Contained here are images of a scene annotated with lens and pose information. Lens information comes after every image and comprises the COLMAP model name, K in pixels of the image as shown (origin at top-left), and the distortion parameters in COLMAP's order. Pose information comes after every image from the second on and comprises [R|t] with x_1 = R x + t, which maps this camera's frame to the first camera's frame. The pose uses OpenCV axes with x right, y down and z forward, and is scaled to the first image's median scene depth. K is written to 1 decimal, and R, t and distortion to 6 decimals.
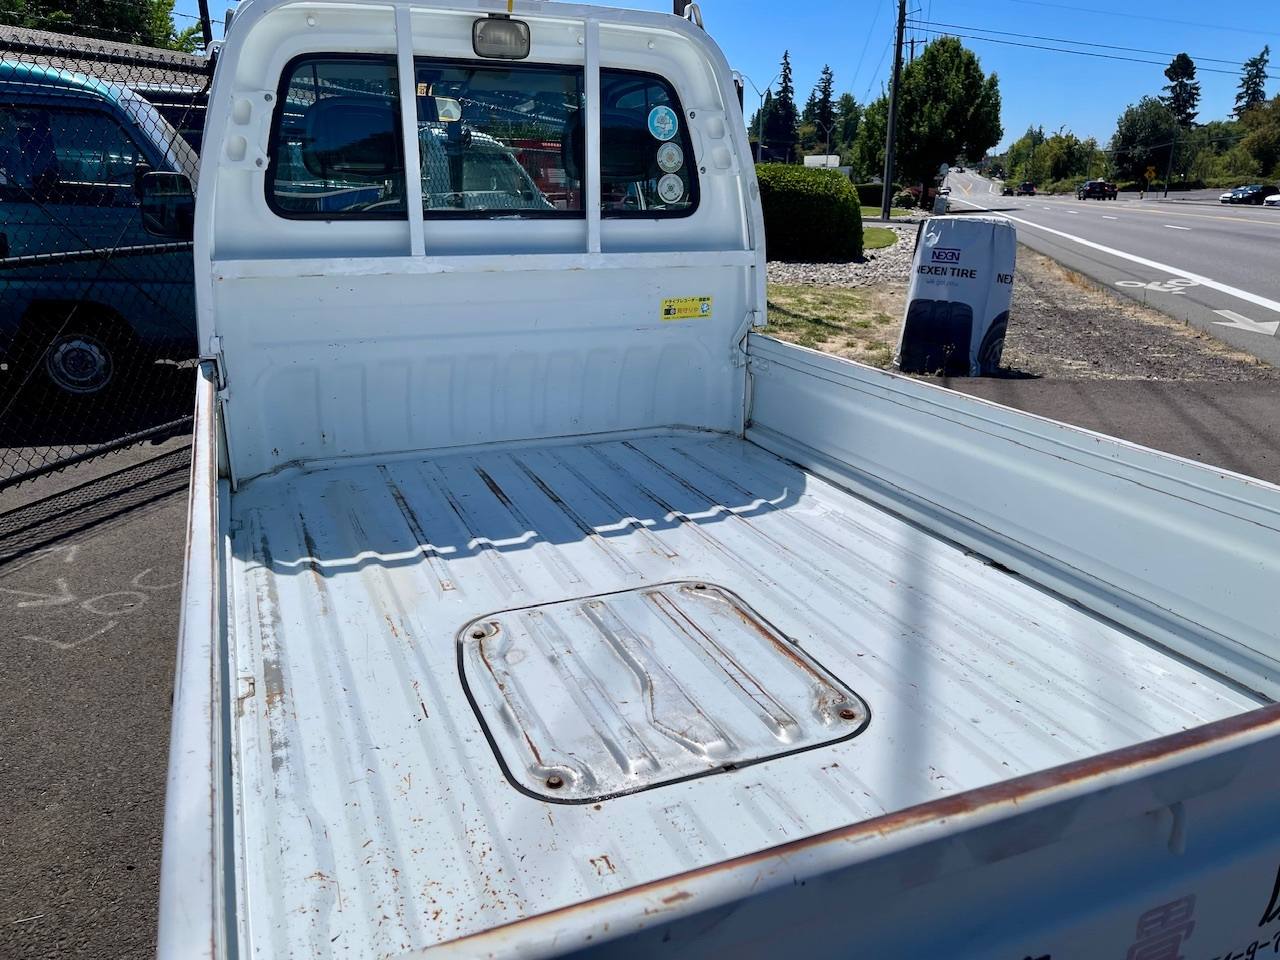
lens RADIAL K [[966.6, 0, 646.1], [0, 966.6, 471.3], [0, 0, 1]] dist [0.040194, -0.039254]
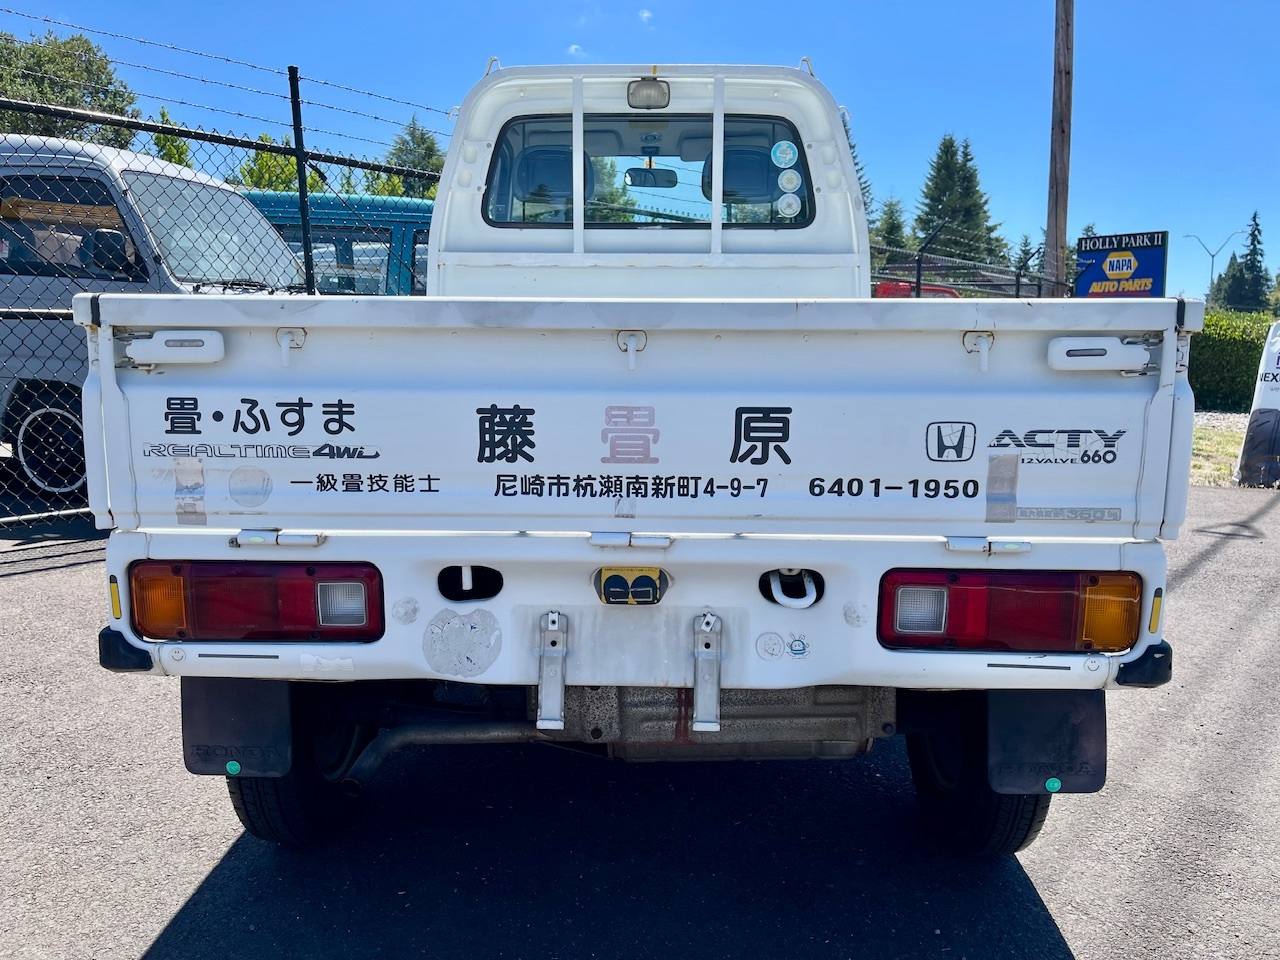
lens RADIAL K [[966.6, 0, 637.8], [0, 966.6, 484.2], [0, 0, 1]] dist [0.040194, -0.039254]
pose [[0.914559, 0.055624, -0.400609, 0.372944], [-0.115904, 0.985000, -0.127833, 0.241340], [0.387489, 0.163343, 0.907288, -0.132517]]
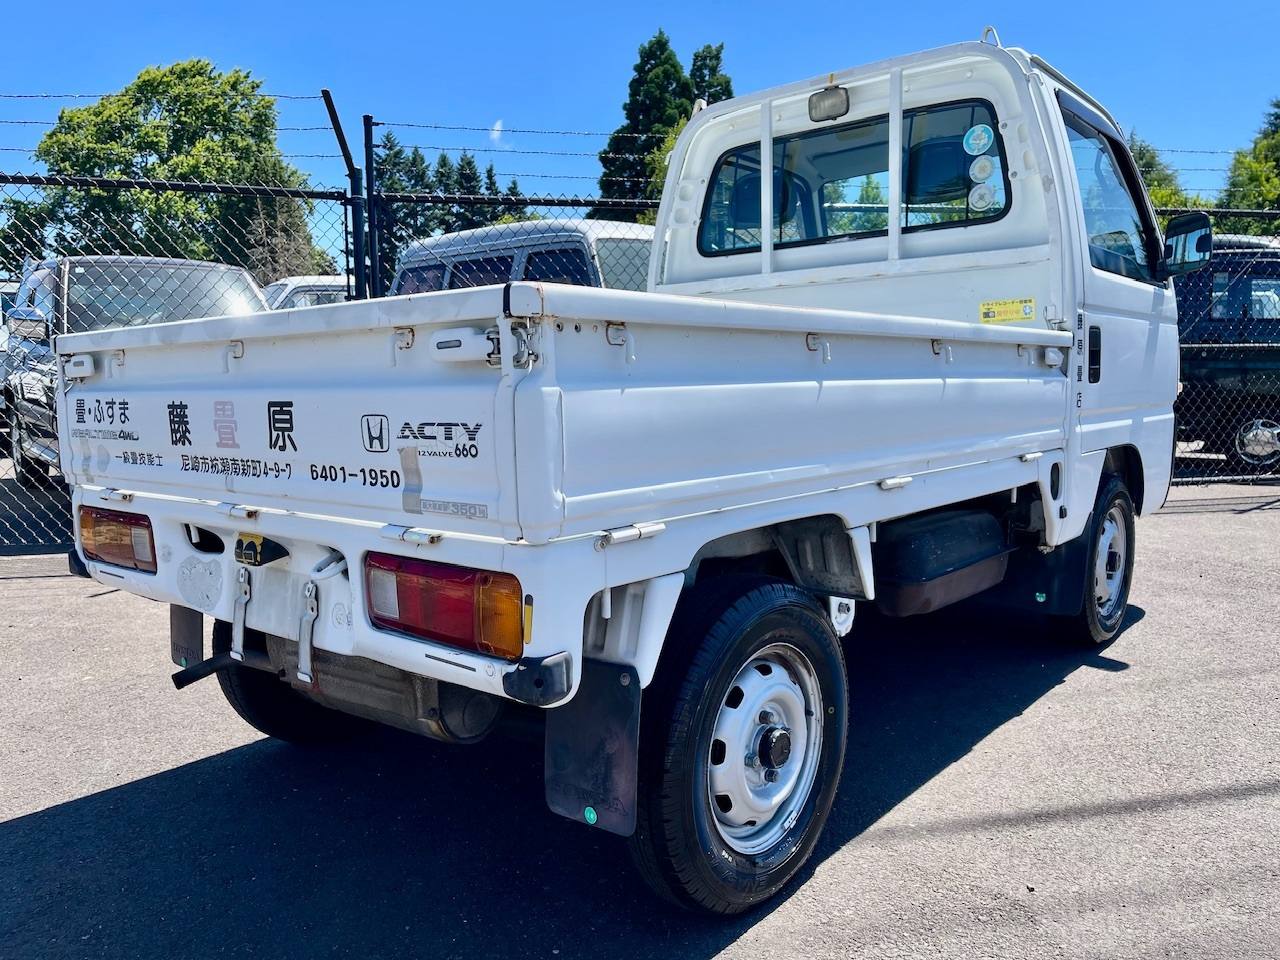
lens RADIAL K [[966.6, 0, 637.6], [0, 966.6, 484.7], [0, 0, 1]] dist [0.040194, -0.039254]
pose [[0.462412, 0.075613, -0.883435, 0.848885], [-0.235589, 0.971021, -0.040203, 0.153516], [0.854794, 0.226718, 0.466826, 0.255223]]
